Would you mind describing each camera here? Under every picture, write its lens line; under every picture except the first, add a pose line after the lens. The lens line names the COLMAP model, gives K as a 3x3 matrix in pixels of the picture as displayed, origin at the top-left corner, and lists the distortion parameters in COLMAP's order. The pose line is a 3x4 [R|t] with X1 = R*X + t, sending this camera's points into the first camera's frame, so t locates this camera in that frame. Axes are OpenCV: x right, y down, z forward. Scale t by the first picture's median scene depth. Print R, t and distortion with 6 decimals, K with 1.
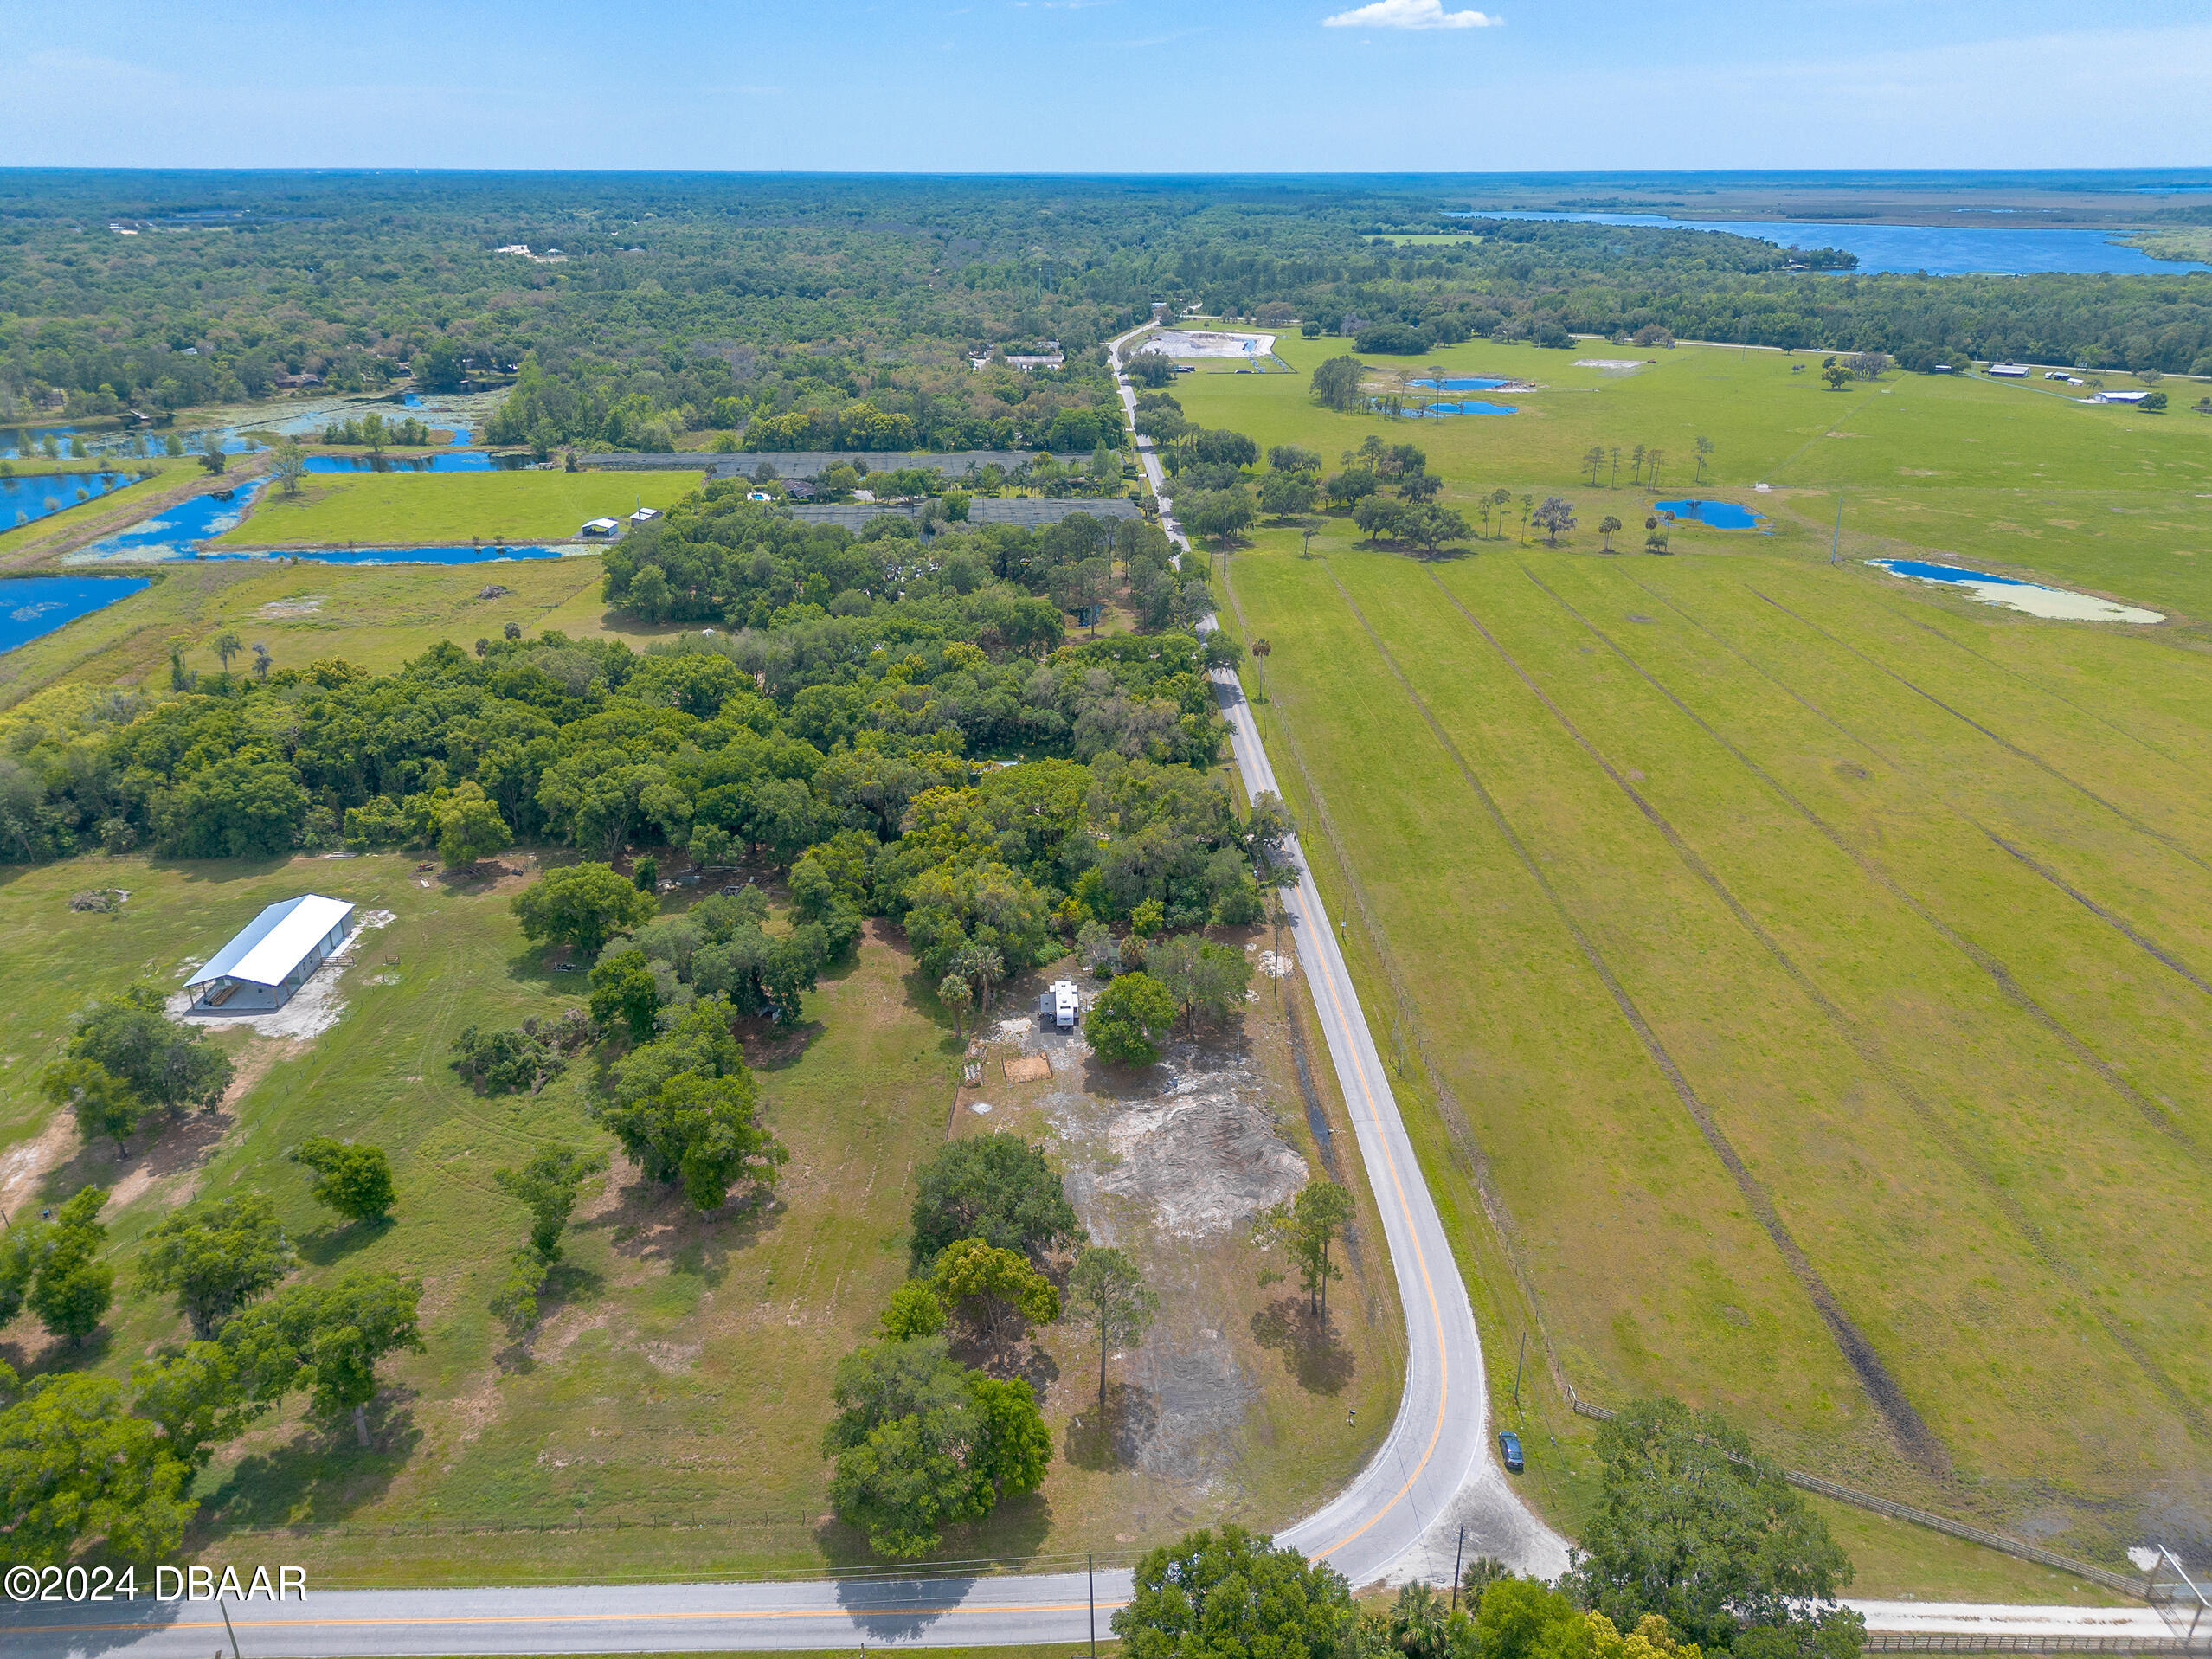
lens RADIAL K [[1561.1, 0, 1103.0], [0, 1561.1, 831.0], [0, 0, 1]] dist [0.069788, -0.074743]
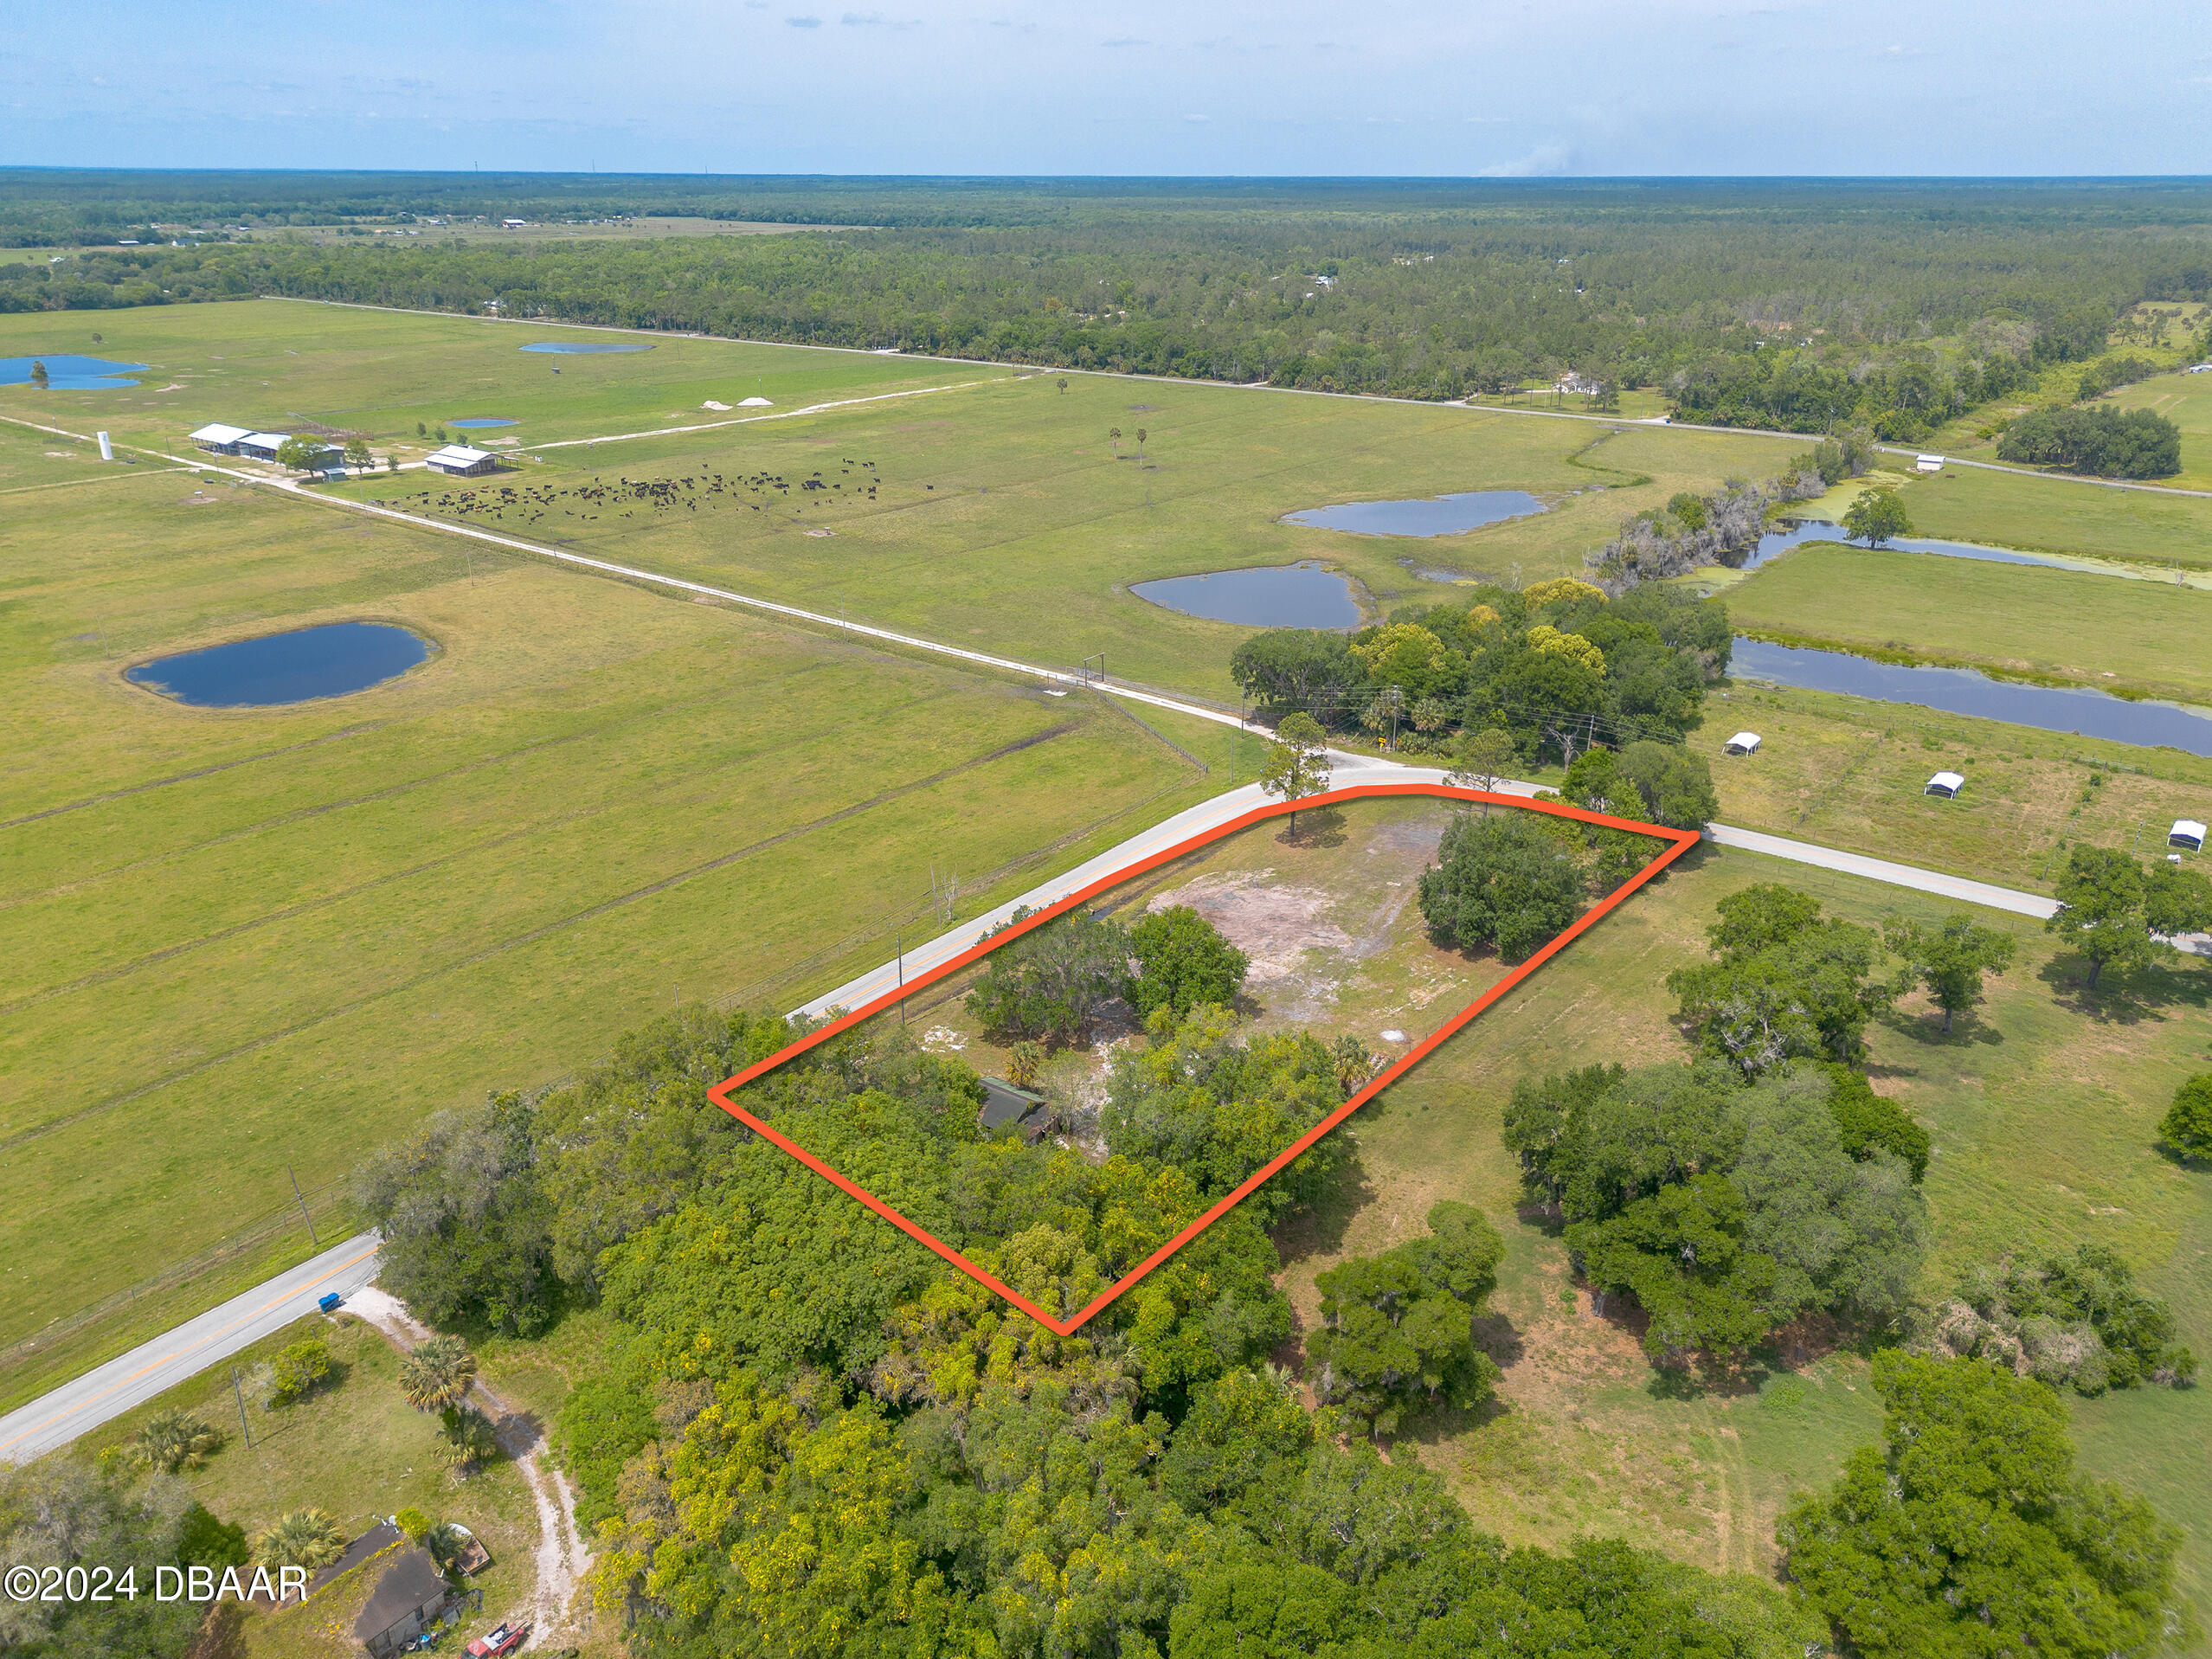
lens RADIAL K [[1555.6, 0, 1106.0], [0, 1555.6, 829.5], [0, 0, 1]] dist [0.072126, -0.072237]
pose [[-0.771113, -0.248802, 0.586074, -0.366270], [0.243854, 0.734894, 0.632824, -0.401238], [-0.588150, 0.630895, -0.506015, 1.268334]]
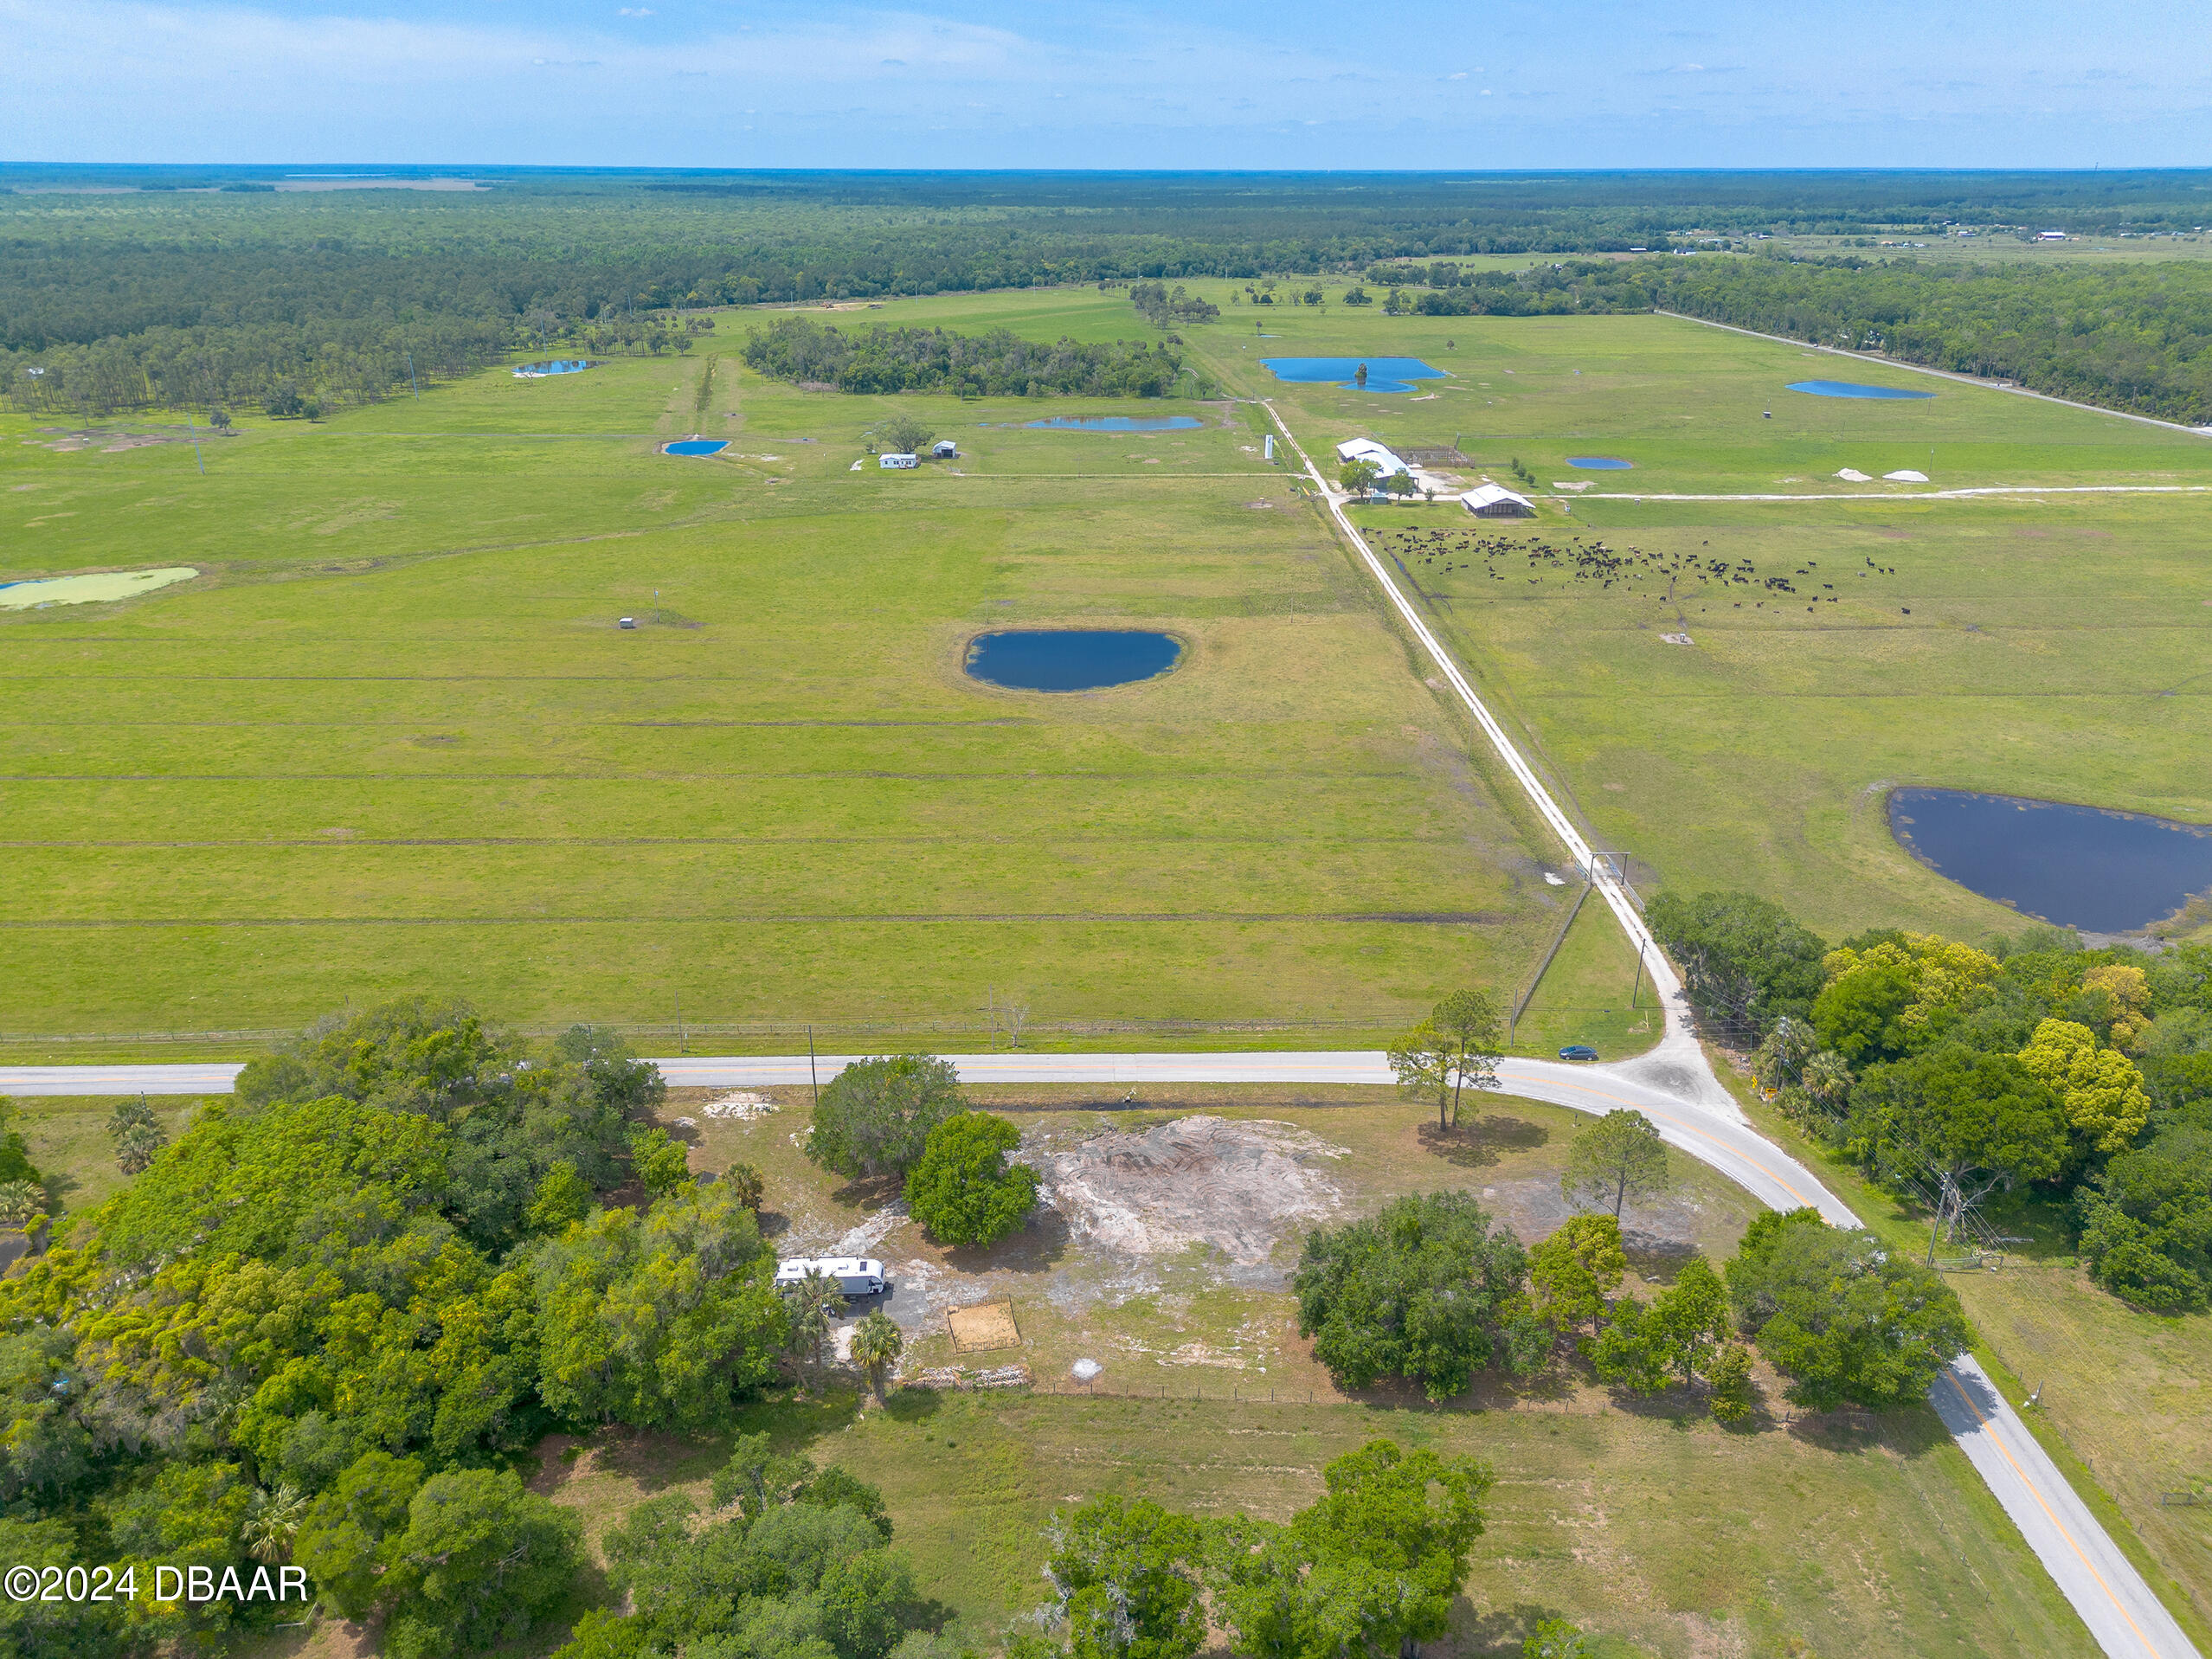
lens RADIAL K [[1561.1, 0, 1103.0], [0, 1561.1, 831.0], [0, 0, 1]] dist [0.069788, -0.074743]
pose [[0.013755, -0.389381, 0.920974, -0.553311], [0.387072, 0.851324, 0.354152, -0.236234], [-0.921947, 0.351612, 0.162429, 0.705989]]
